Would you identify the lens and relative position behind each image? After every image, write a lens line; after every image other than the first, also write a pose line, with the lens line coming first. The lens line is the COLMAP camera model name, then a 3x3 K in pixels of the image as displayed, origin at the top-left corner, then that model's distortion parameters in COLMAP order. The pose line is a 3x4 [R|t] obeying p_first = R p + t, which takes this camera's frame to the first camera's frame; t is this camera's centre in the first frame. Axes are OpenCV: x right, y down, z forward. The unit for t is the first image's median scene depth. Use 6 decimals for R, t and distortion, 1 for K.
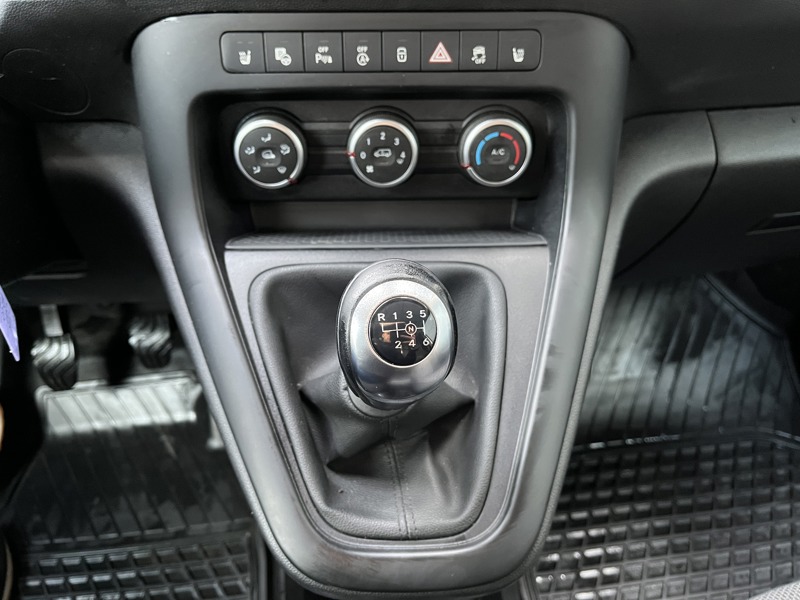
lens RADIAL K [[613.6, 0, 400.8], [0, 613.6, 303.6], [0, 0, 1]] dist [0.011690, -0.002779]
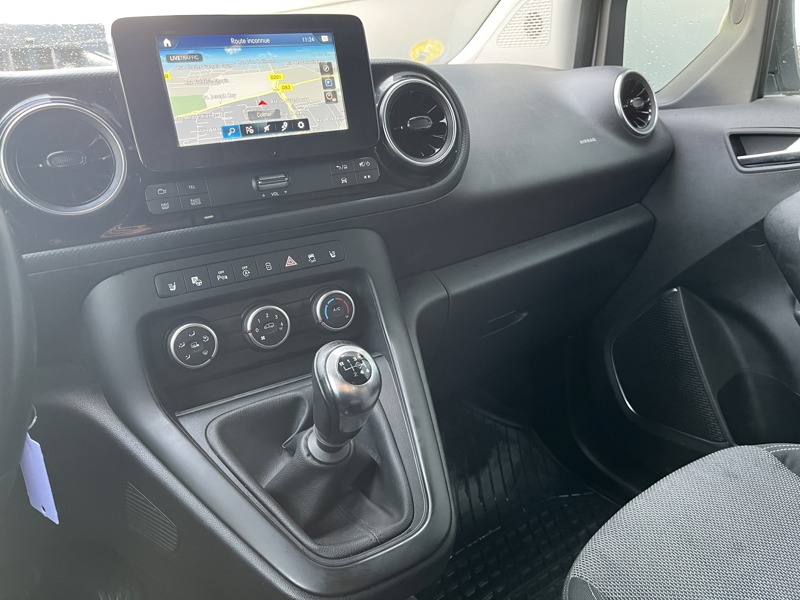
lens RADIAL K [[613.6, 0, 400.8], [0, 613.6, 303.6], [0, 0, 1]] dist [0.011690, -0.002779]
pose [[0.874934, -0.217591, 0.432602, -0.399343], [0.370027, 0.876682, -0.307421, 0.308977], [-0.312363, 0.429048, 0.847554, -0.452957]]
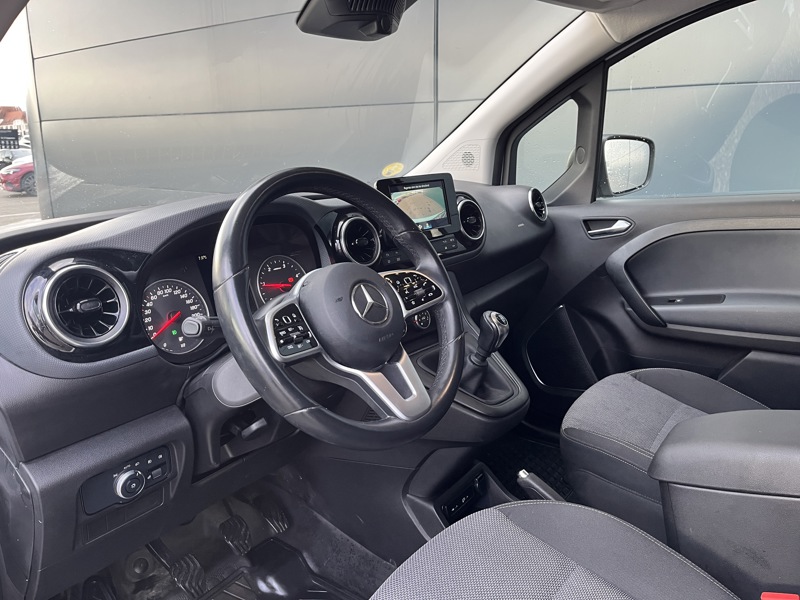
lens RADIAL K [[608.8, 0, 399.3], [0, 608.8, 314.9], [0, 0, 1]] dist [0.051019, -0.006433]
pose [[0.693666, -0.223169, 0.684852, -2.308499], [0.522787, 0.810048, -0.265549, 0.526011], [-0.495501, 0.542235, 0.678572, -1.121001]]
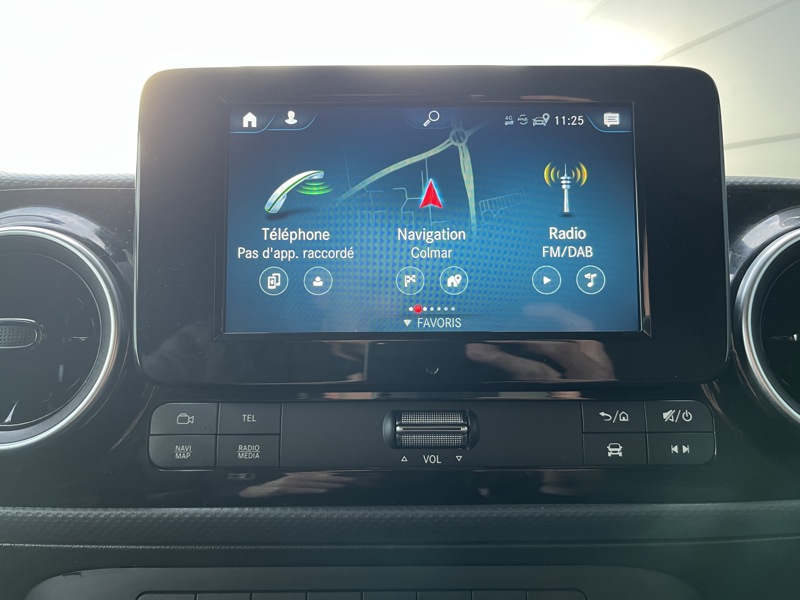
lens RADIAL K [[597.9, 0, 399.1], [0, 597.9, 293.1], [0, 0, 1]] dist [0.033512, -0.067548]
pose [[0.999732, -0.002039, -0.023052, 0.026960], [-0.012292, 0.797188, -0.603606, -0.274462], [0.019607, 0.603728, 0.796949, 0.215846]]
